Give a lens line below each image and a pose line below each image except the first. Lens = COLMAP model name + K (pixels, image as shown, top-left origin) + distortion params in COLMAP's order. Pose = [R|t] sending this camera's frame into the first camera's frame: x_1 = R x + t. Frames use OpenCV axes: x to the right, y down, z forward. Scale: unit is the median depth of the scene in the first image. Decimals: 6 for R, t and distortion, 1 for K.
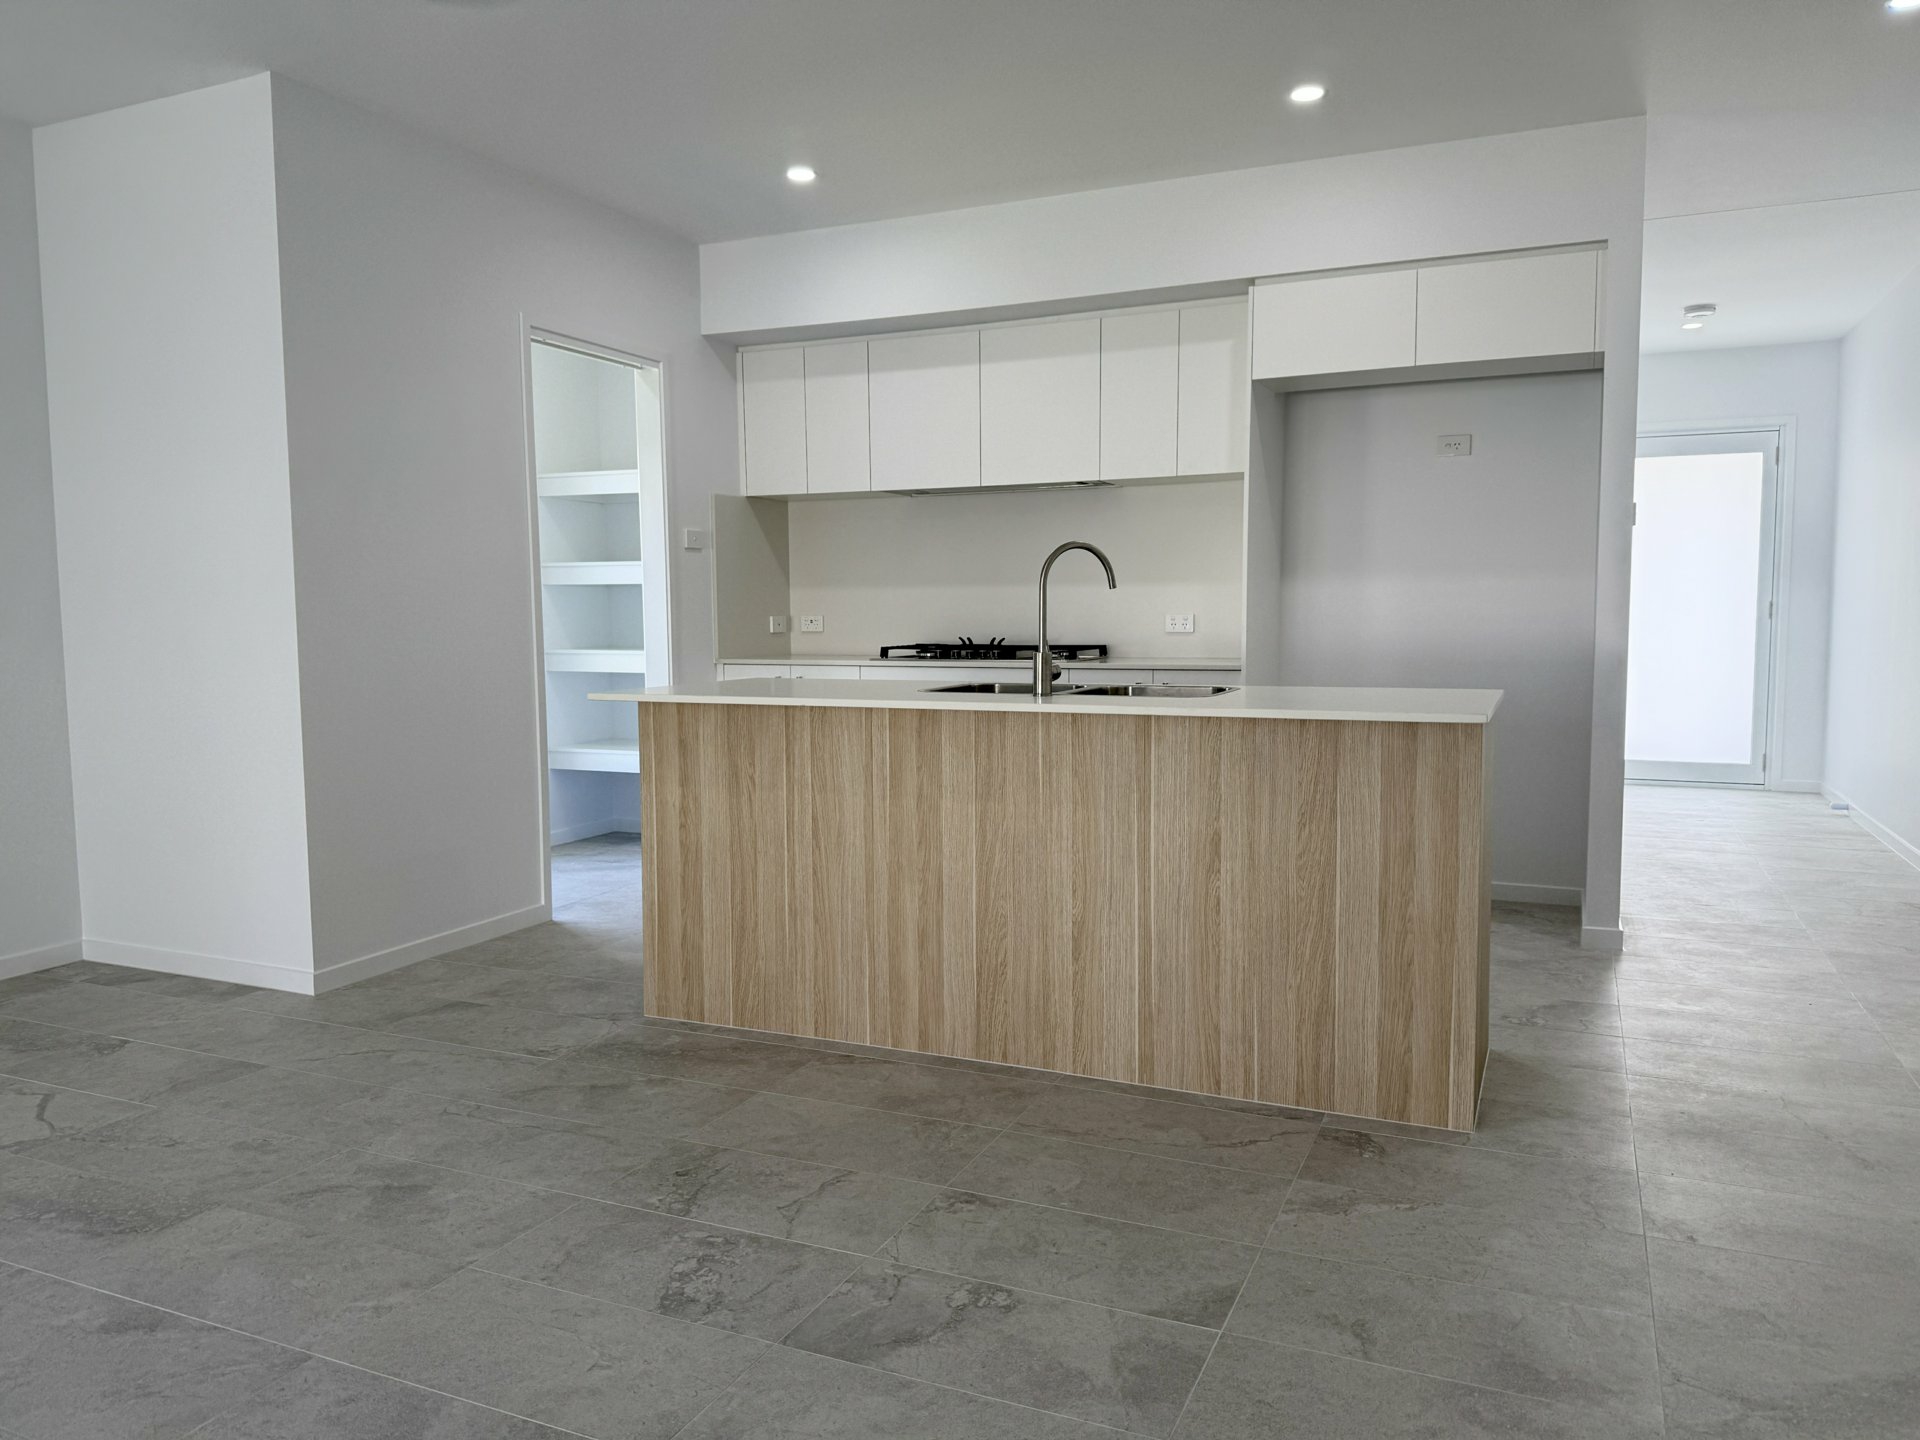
lens RADIAL K [[1351.5, 0, 958.2], [0, 1351.5, 724.6], [0, 0, 1]] dist [0.031057, -0.012230]
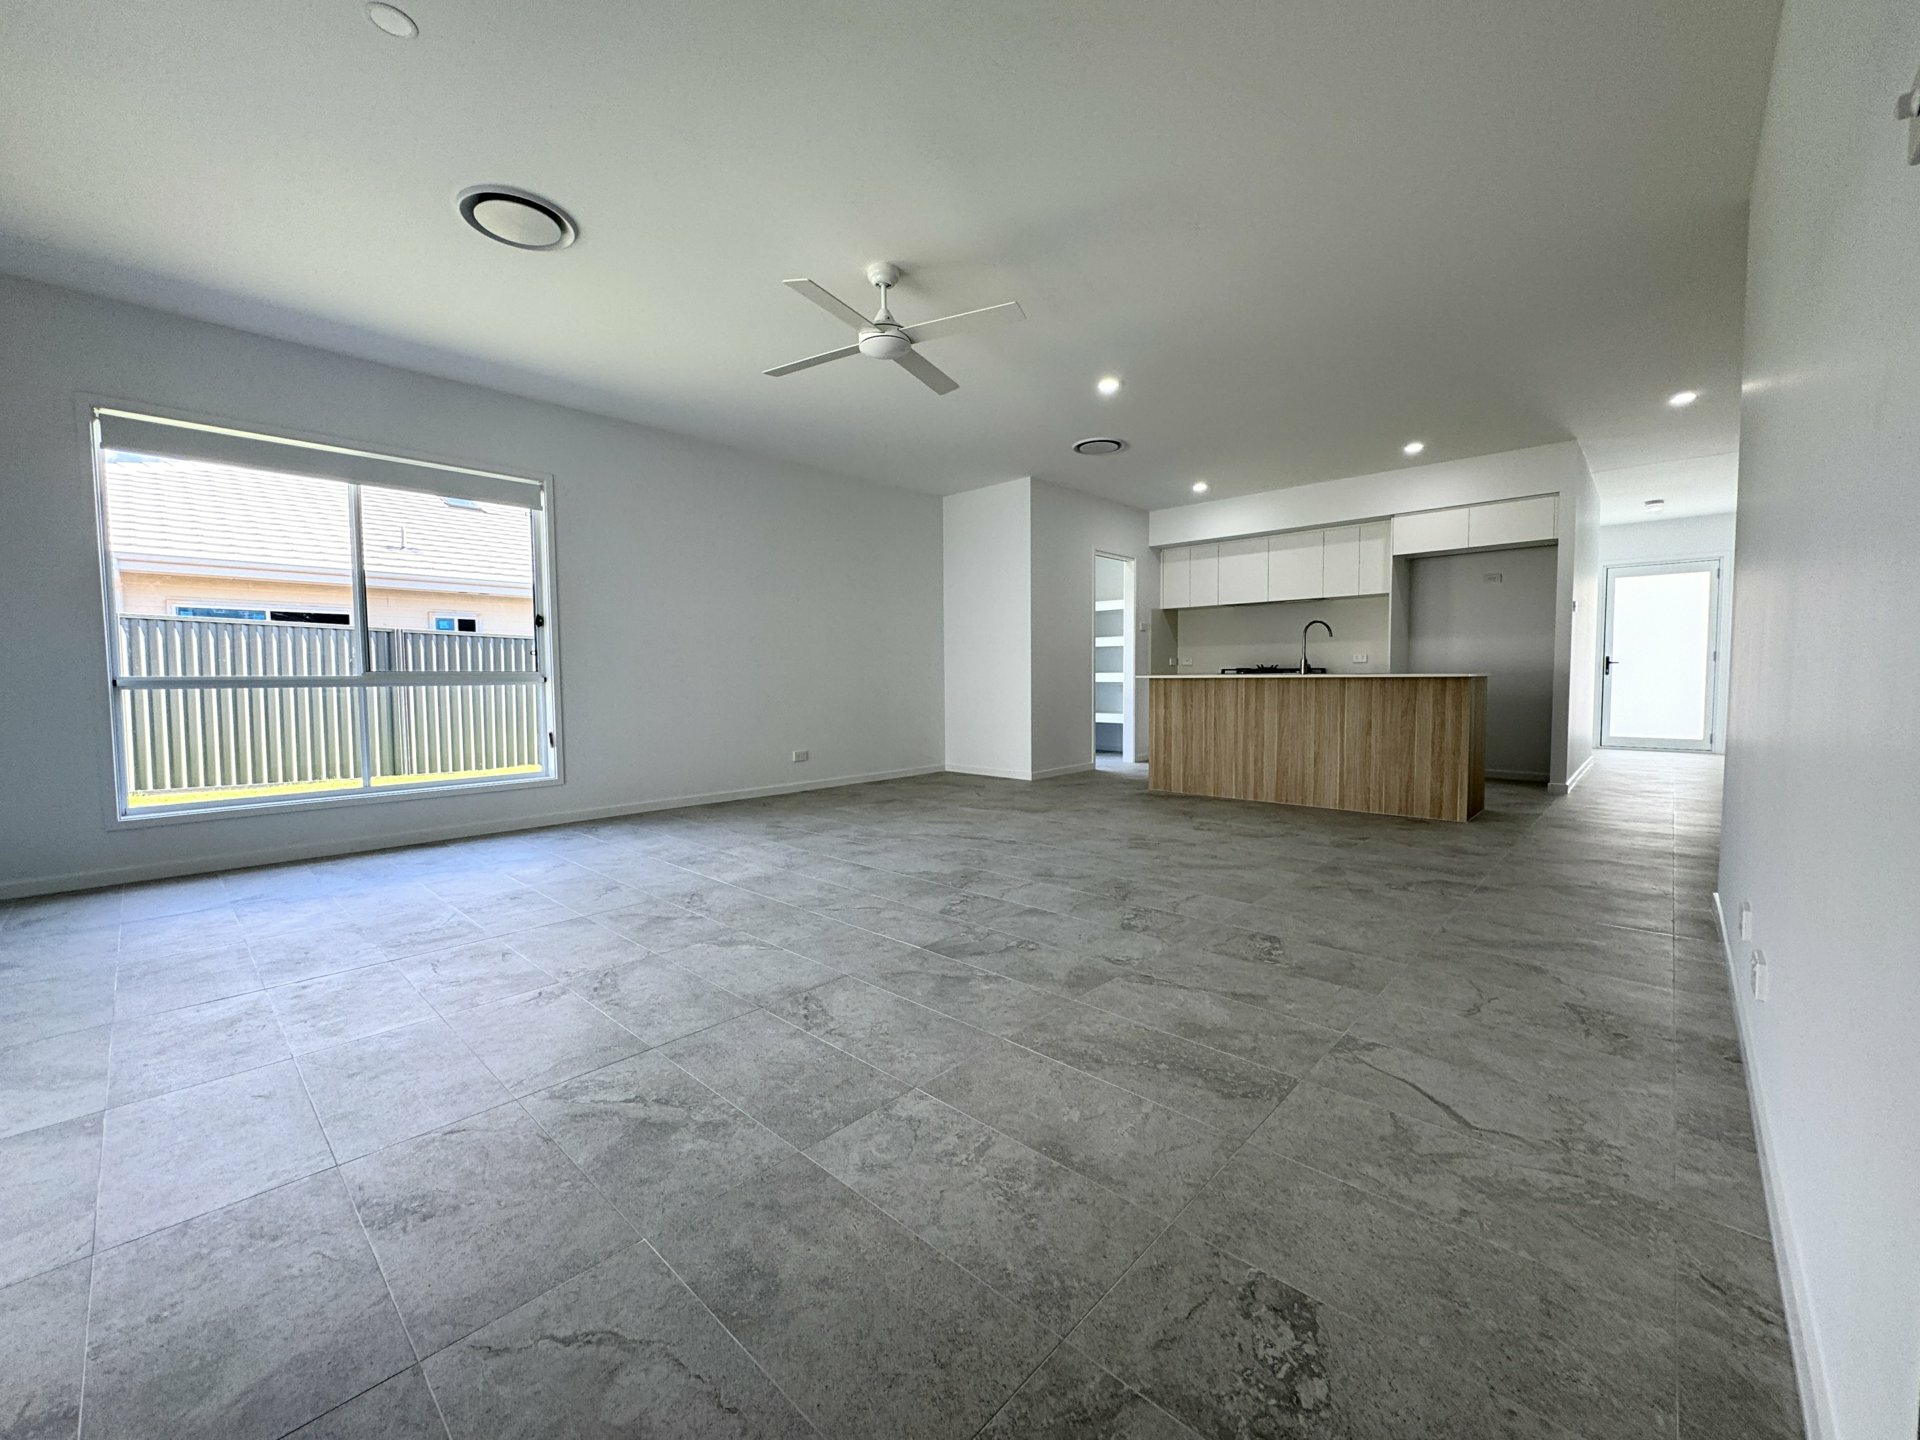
lens RADIAL K [[763.9, 0, 959.4], [0, 763.9, 714.4], [0, 0, 1]] dist [-0.000646, 0.000260]
pose [[0.947321, 0.015995, -0.319886, -0.088584], [-0.026157, 0.999280, -0.027495, 0.102281], [0.319216, 0.034413, 0.947057, -0.622128]]
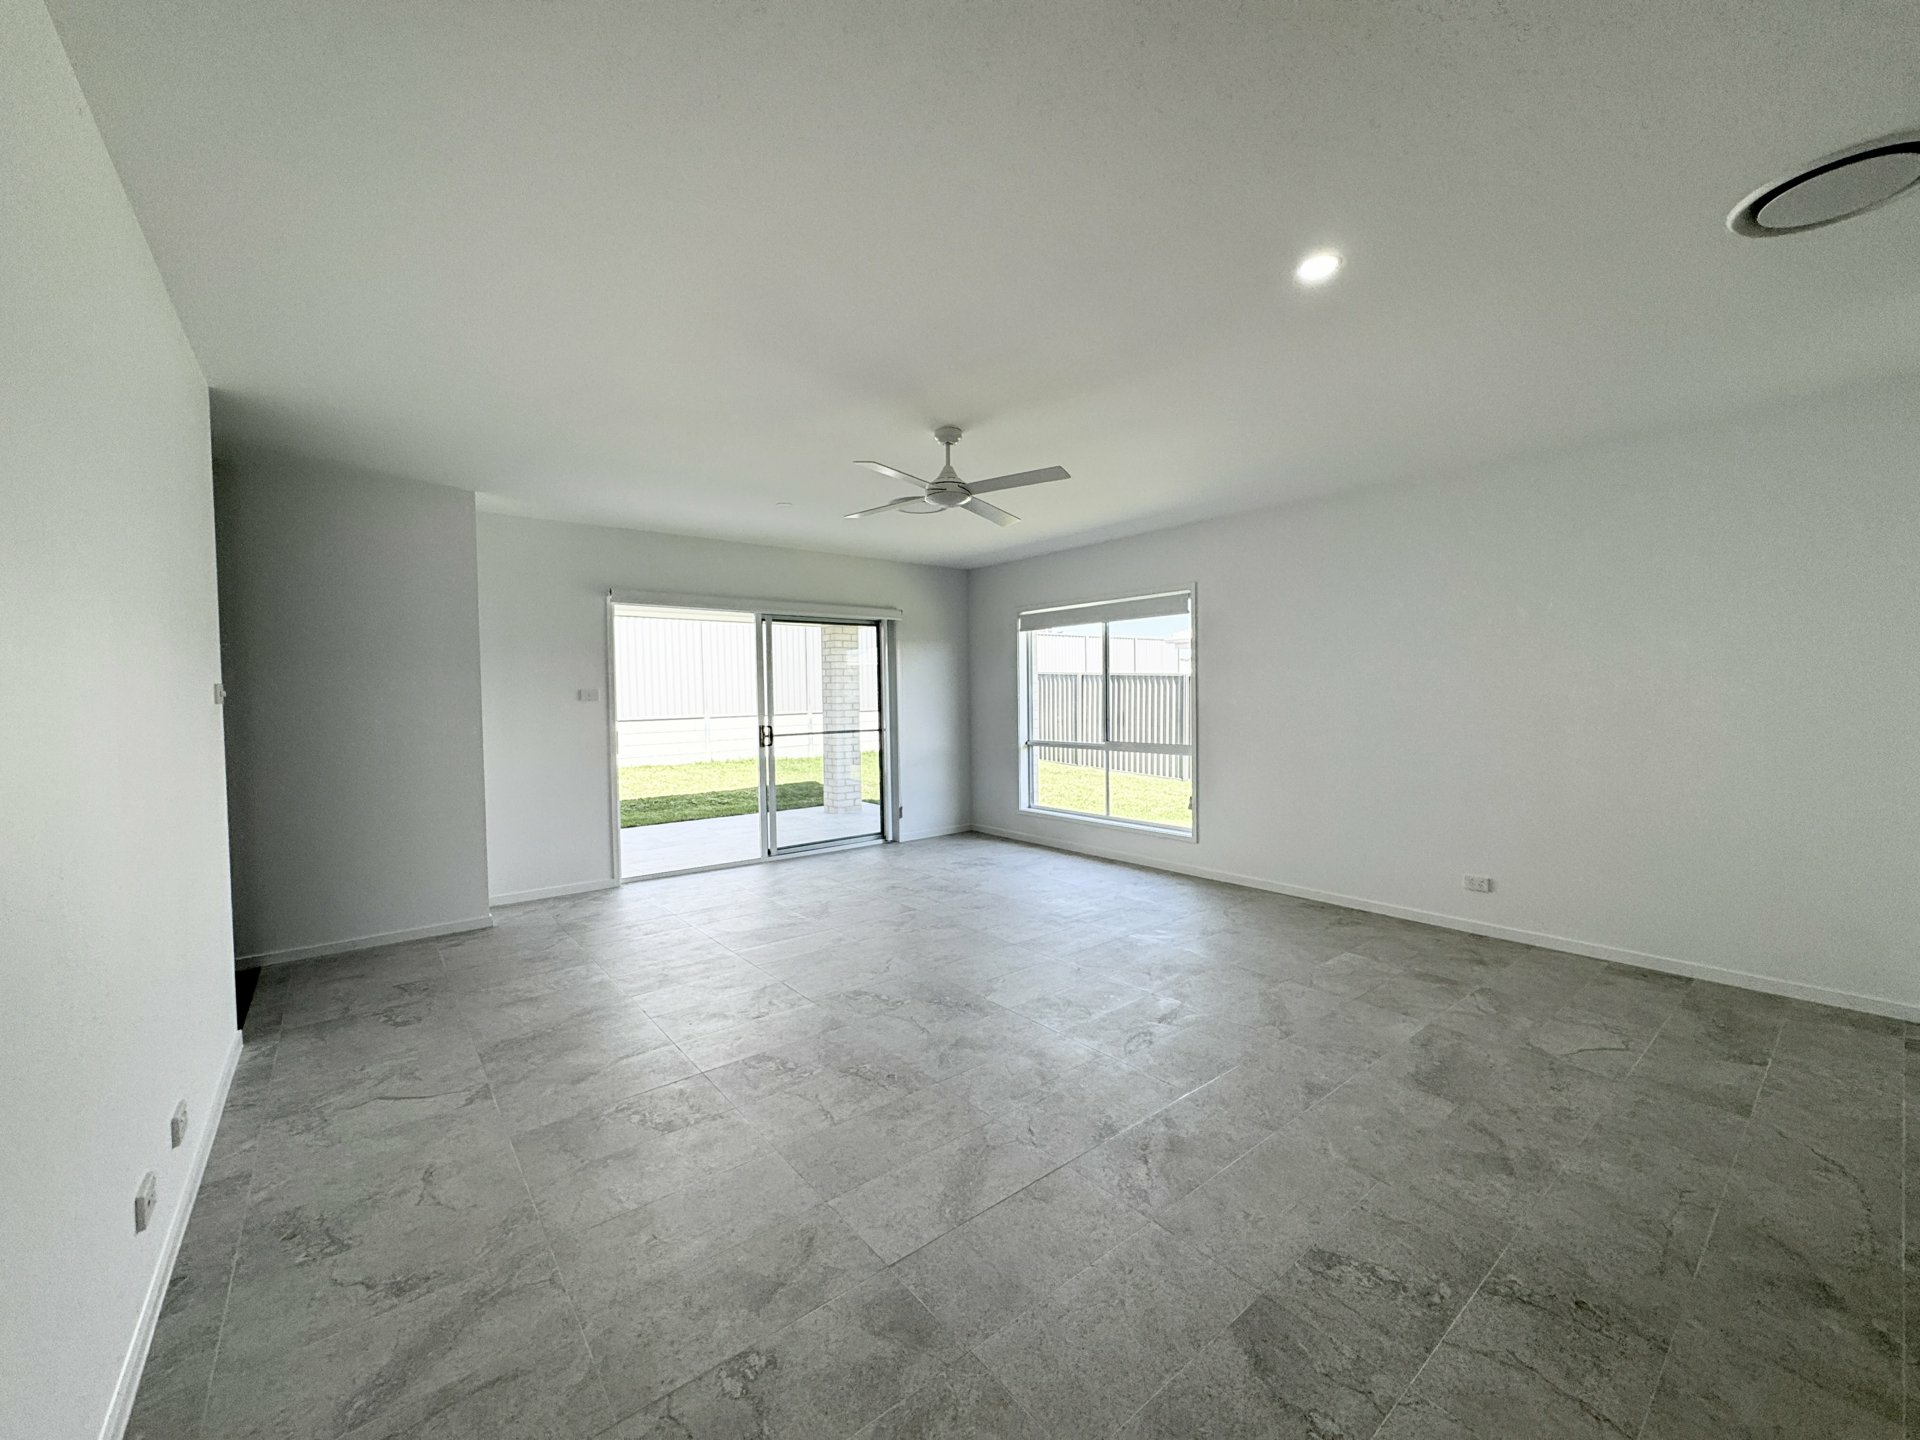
lens RADIAL K [[763.9, 0, 970.2], [0, 763.9, 728.8], [0, 0, 1]] dist [-0.000646, 0.000260]
pose [[-0.445324, 0.054320, -0.893720, 0.366520], [-0.059334, 0.994174, 0.089990, -0.111190], [0.893401, 0.093102, -0.439506, 0.512678]]
